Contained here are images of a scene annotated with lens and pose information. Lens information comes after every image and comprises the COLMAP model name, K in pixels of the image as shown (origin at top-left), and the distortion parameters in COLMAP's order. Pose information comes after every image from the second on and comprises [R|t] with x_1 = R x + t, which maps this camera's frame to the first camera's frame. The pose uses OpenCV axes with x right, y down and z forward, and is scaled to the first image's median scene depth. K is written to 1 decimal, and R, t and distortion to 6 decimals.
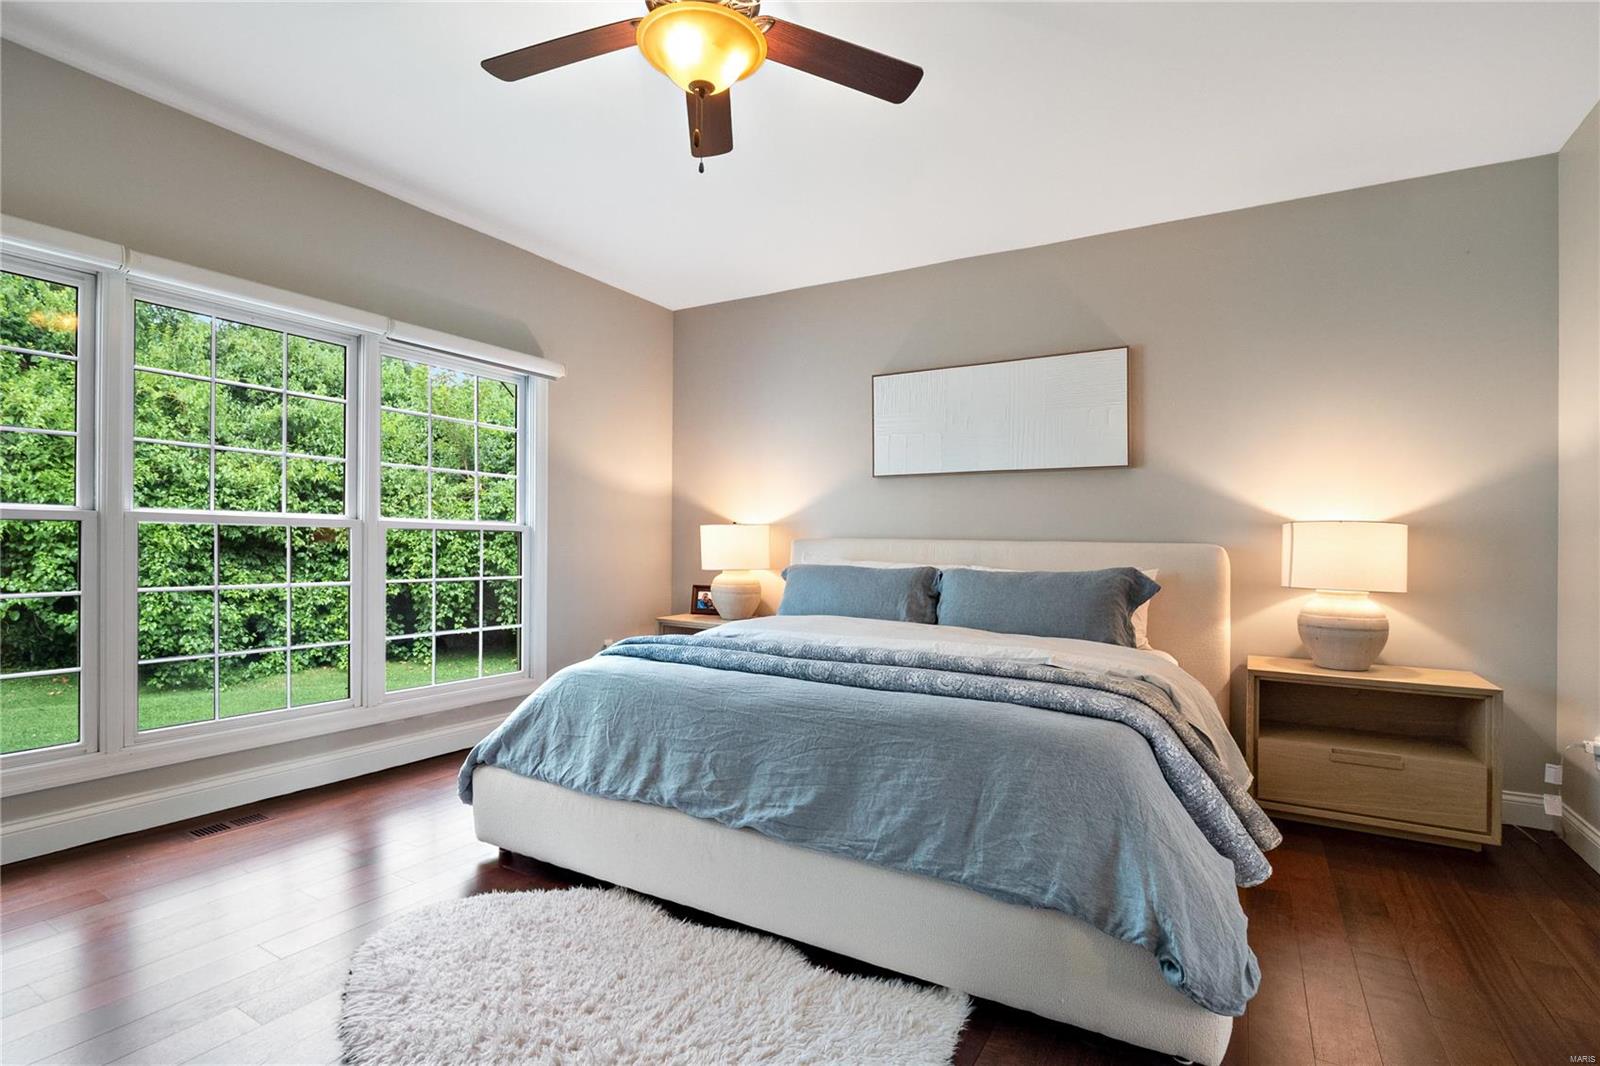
lens RADIAL K [[760.9, 0, 793.2], [0, 760.9, 540.7], [0, 0, 1]] dist [-0.002079, -0.002729]
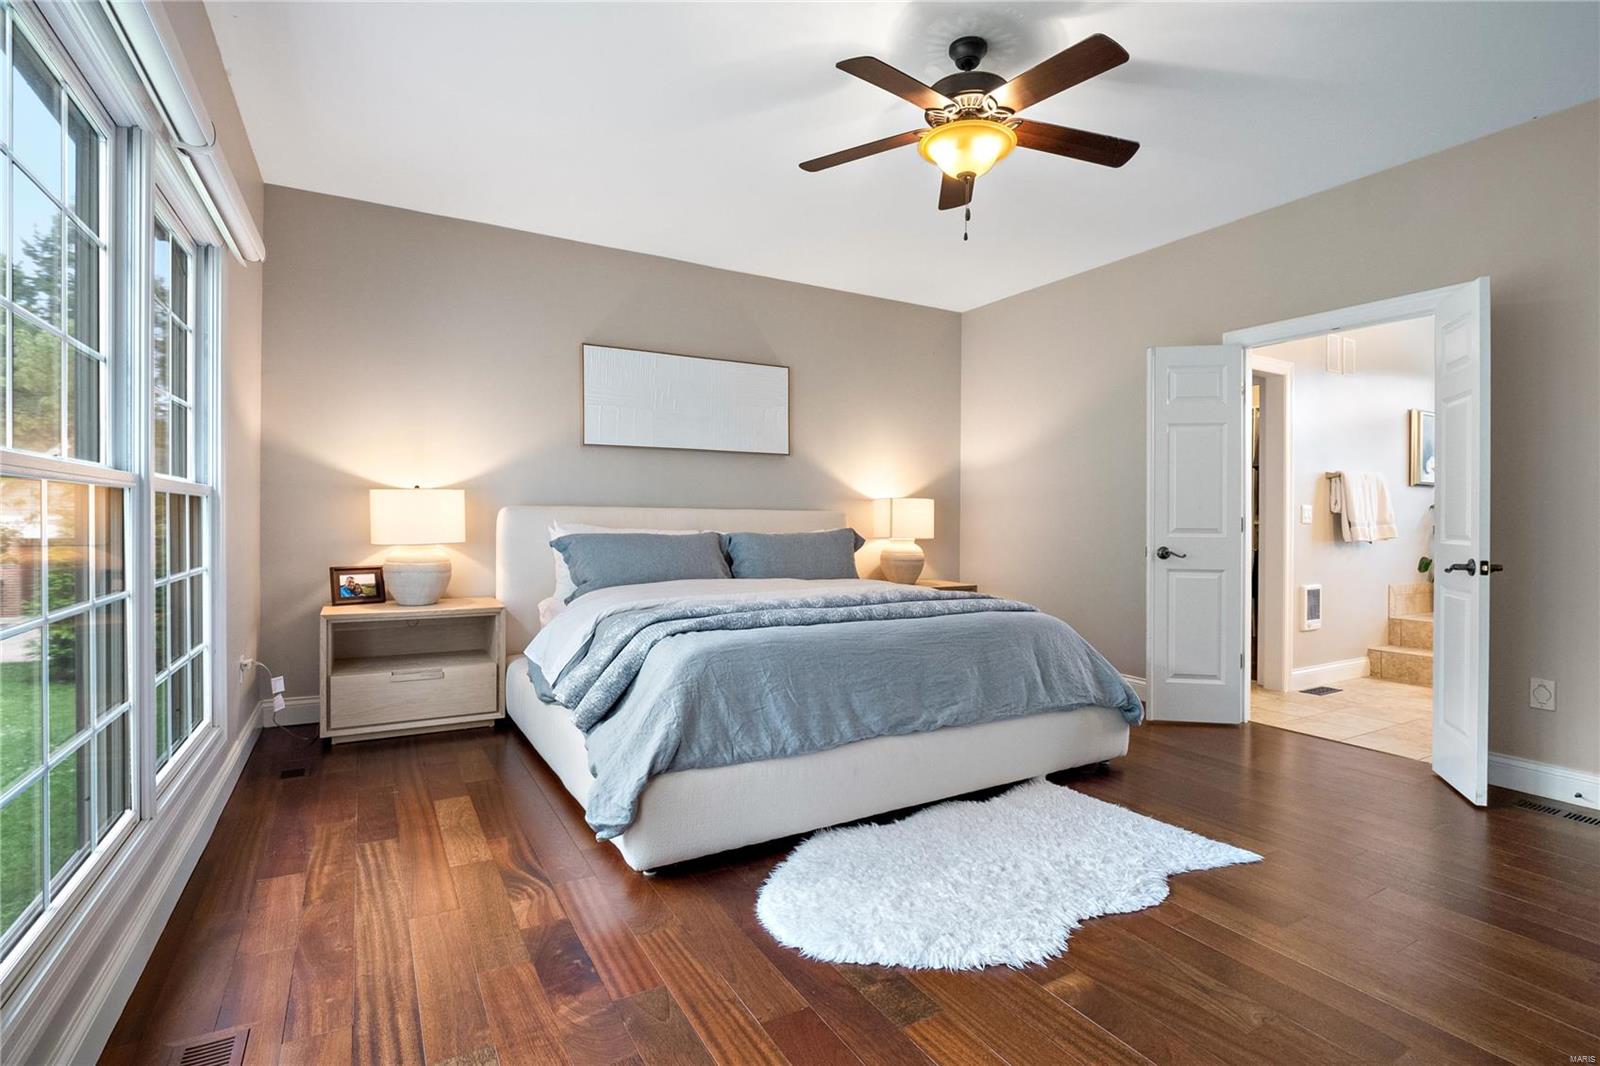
lens RADIAL K [[760.9, 0, 793.2], [0, 760.9, 522.9], [0, 0, 1]] dist [-0.002079, -0.002729]
pose [[0.492426, -0.017454, 0.870179, -1.082950], [-0.004583, 0.999733, 0.022646, -0.008450], [-0.870342, -0.015140, 0.492214, 0.457547]]
